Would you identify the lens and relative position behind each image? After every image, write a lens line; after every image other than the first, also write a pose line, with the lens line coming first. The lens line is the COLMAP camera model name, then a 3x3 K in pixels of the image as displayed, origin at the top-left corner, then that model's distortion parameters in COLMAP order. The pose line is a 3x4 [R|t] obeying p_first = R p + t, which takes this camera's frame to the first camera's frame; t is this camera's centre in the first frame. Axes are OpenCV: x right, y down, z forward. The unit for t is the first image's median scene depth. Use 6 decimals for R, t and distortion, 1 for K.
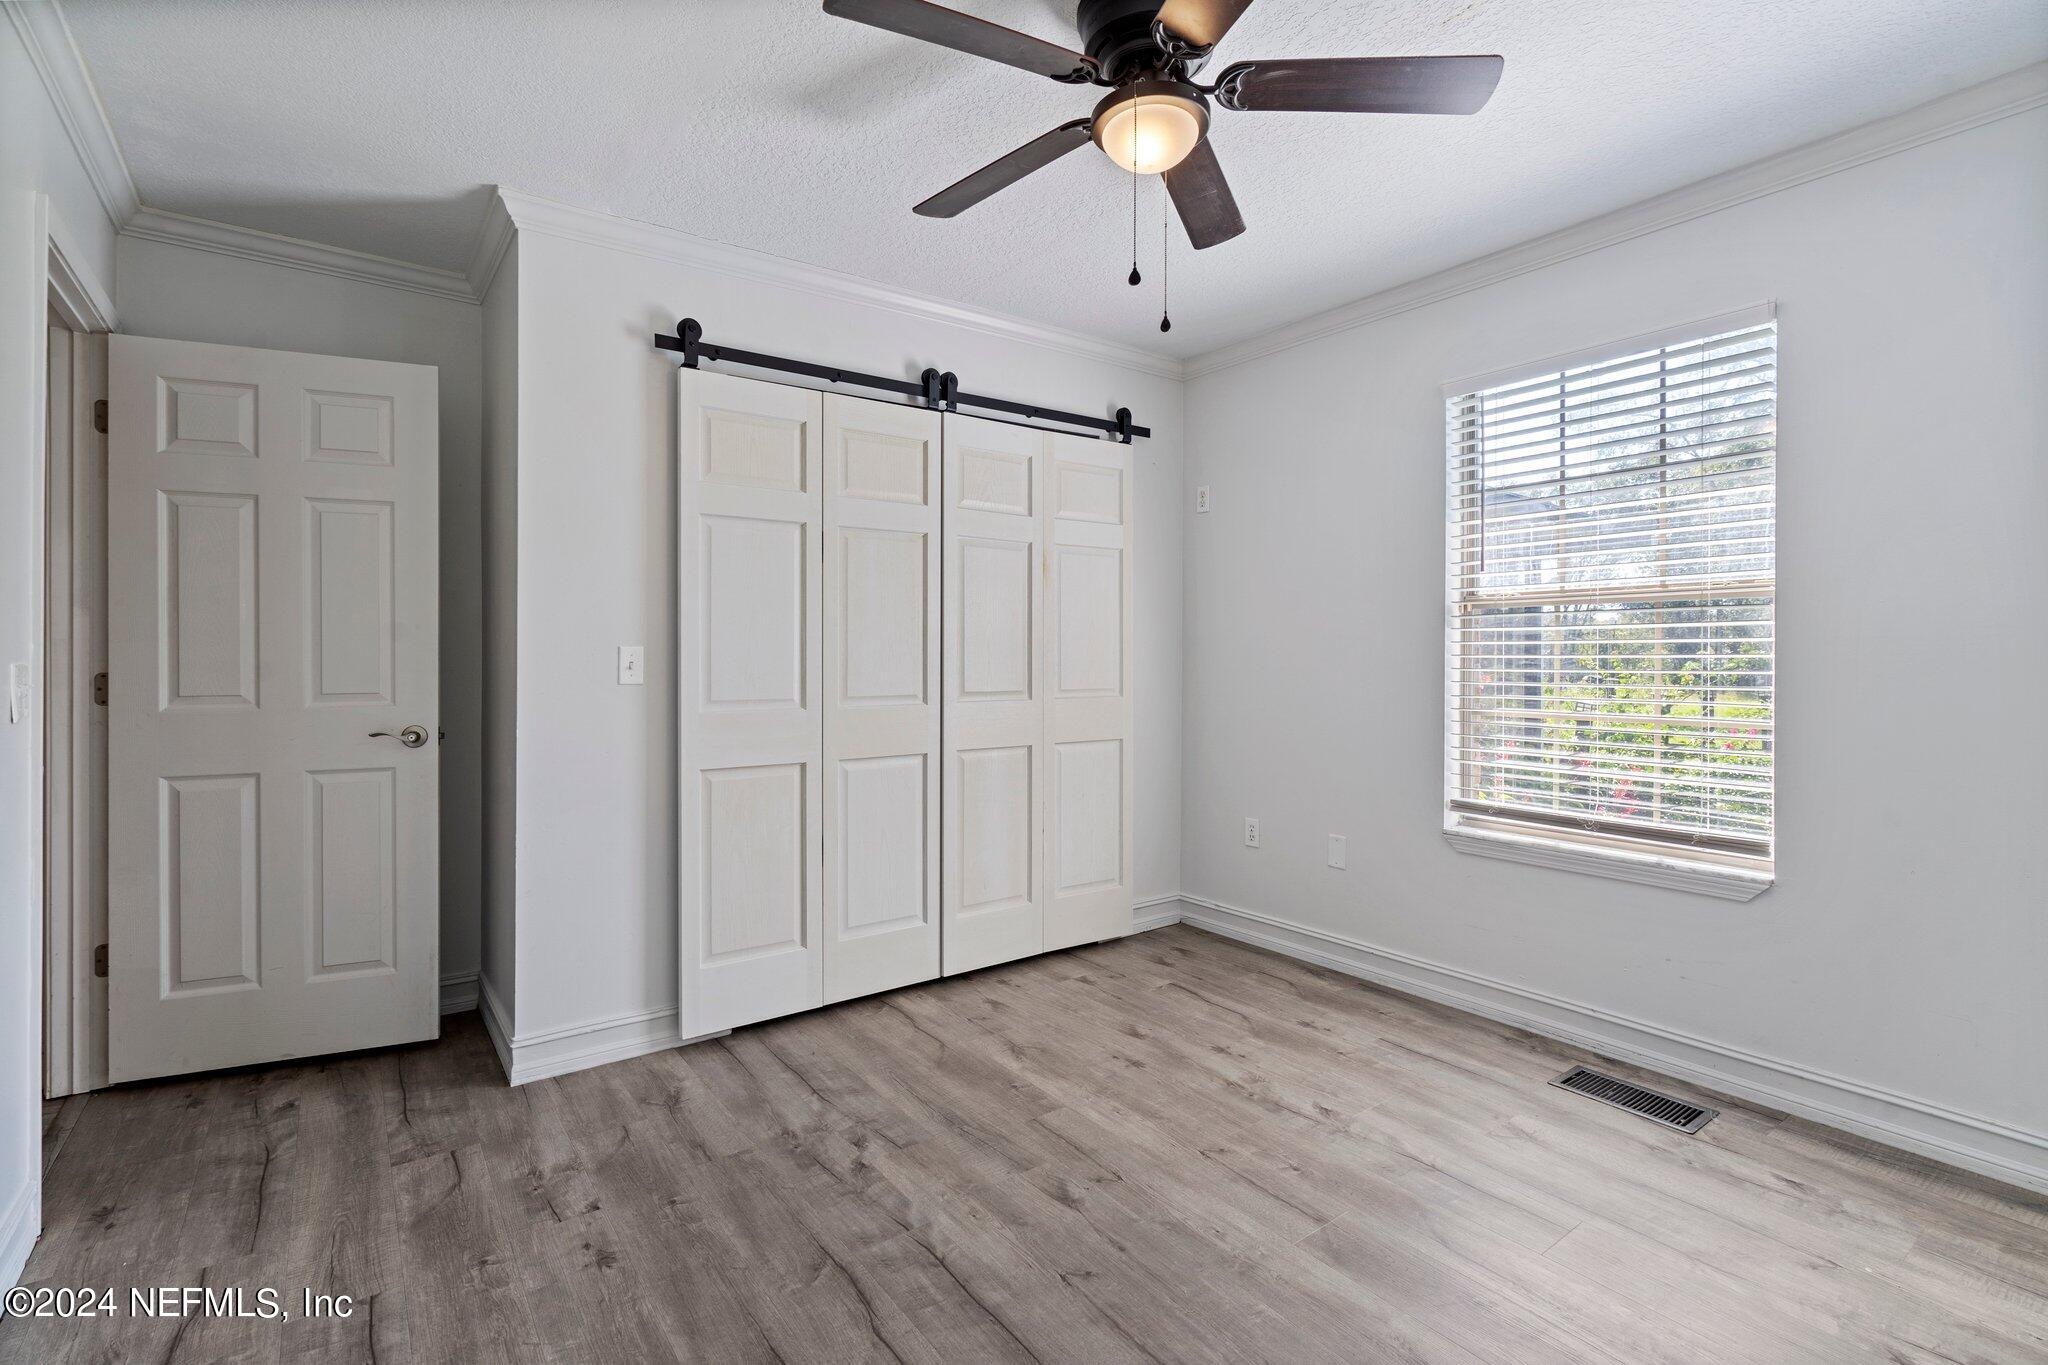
lens RADIAL K [[931.4, 0, 1020.1], [0, 931.4, 679.6], [0, 0, 1]] dist [-0.000603, 0.001238]
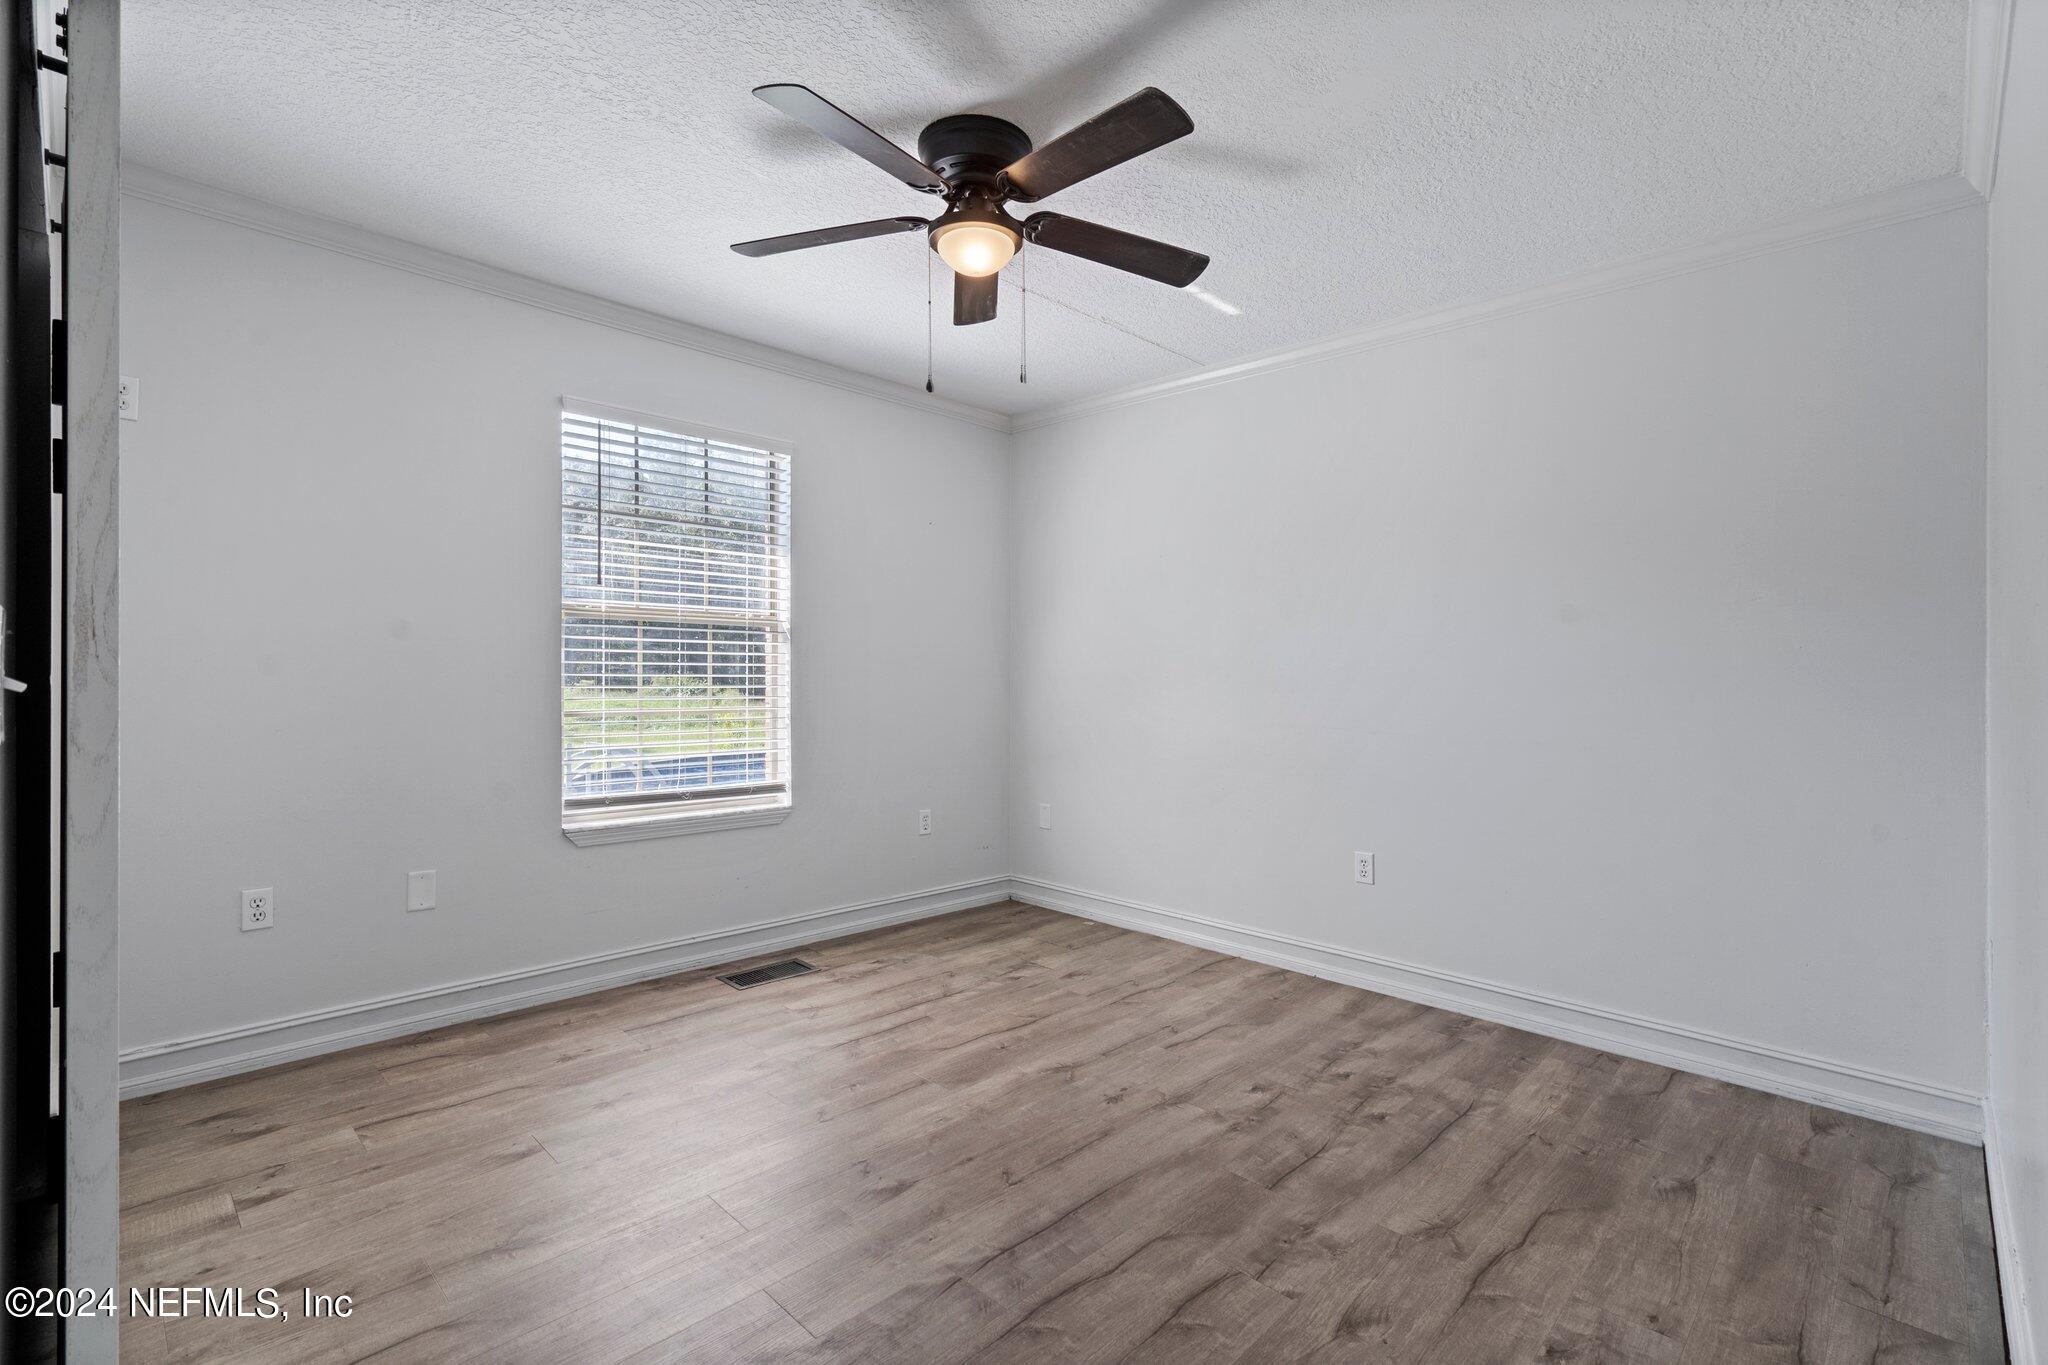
lens RADIAL K [[931.4, 0, 1021.3], [0, 931.4, 671.1], [0, 0, 1]] dist [-0.000603, 0.001238]
pose [[-0.155953, -0.001565, 0.987763, -0.717623], [0.009341, 0.999952, 0.003059, -0.014304], [-0.987720, 0.009704, -0.155930, 0.736504]]
